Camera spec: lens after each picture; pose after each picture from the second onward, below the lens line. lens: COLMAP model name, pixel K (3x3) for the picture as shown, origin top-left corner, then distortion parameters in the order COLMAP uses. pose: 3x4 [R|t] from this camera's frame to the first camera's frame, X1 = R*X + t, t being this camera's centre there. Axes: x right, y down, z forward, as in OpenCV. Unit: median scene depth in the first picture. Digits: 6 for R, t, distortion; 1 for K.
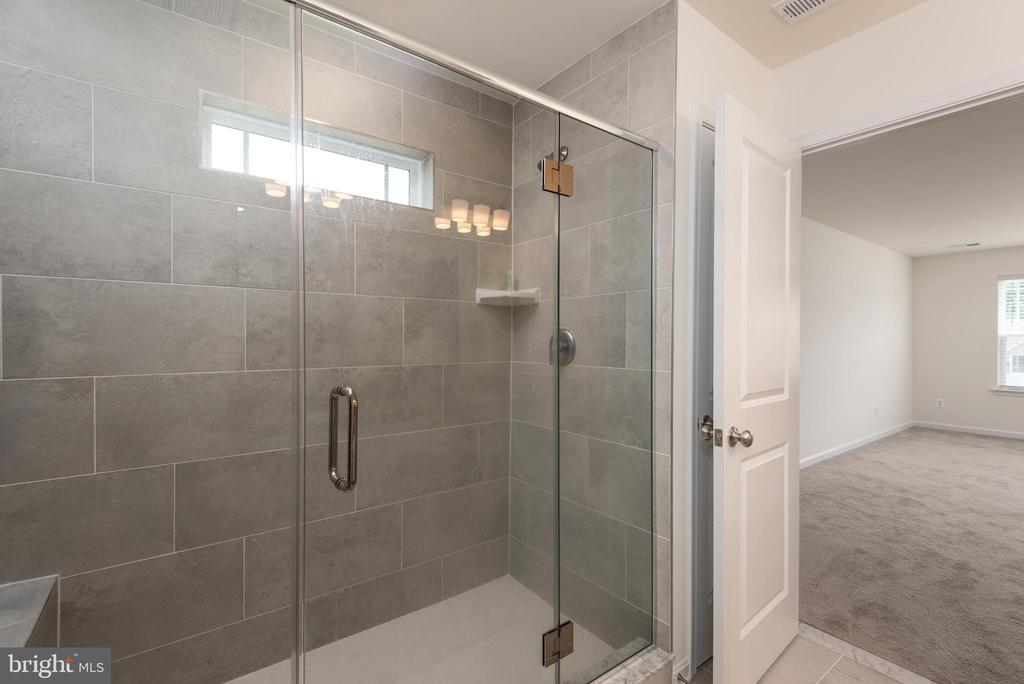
lens RADIAL K [[461.1, 0, 513.9], [0, 461.1, 340.6], [0, 0, 1]] dist [0.038112, -0.021733]
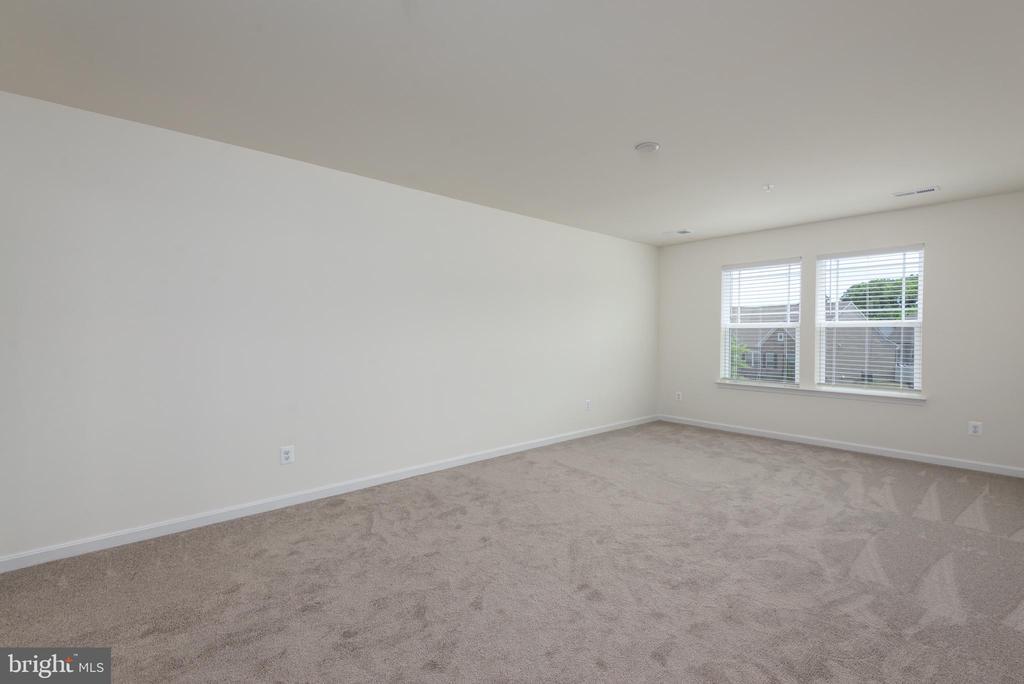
lens RADIAL K [[461.1, 0, 513.9], [0, 461.1, 340.6], [0, 0, 1]] dist [0.038112, -0.021733]
pose [[0.995961, -0.002316, 0.089754, 0.889703], [0.001371, 0.999943, 0.010591, 0.012835], [-0.089773, -0.010425, 0.995908, 0.128704]]
